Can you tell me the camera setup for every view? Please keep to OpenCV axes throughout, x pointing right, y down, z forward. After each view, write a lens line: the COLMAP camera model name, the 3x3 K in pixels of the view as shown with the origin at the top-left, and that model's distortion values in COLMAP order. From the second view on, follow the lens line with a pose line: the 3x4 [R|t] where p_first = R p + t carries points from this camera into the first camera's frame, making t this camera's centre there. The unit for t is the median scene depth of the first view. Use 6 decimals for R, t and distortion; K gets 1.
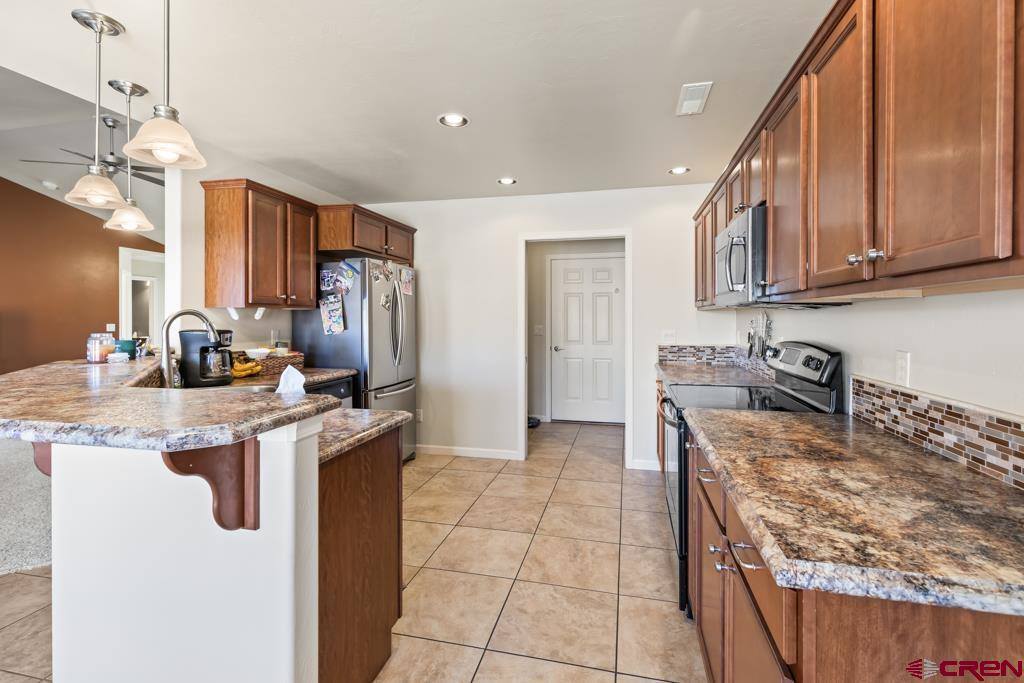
lens RADIAL K [[466.9, 0, 515.3], [0, 466.9, 320.7], [0, 0, 1]] dist [0.001361, -0.000366]
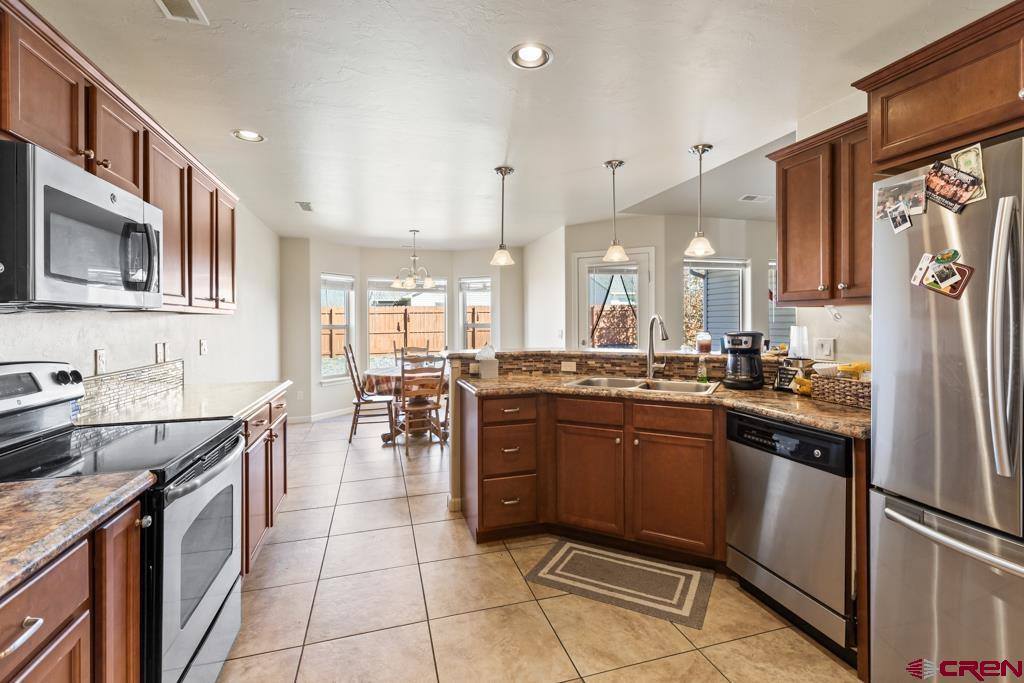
lens RADIAL K [[466.9, 0, 515.3], [0, 466.9, 320.7], [0, 0, 1]] dist [0.001361, -0.000366]
pose [[-0.865442, 0.003179, -0.500999, 0.189787], [0.001154, 0.999990, 0.004352, -0.007119], [0.501008, 0.003189, -0.865437, 1.176827]]
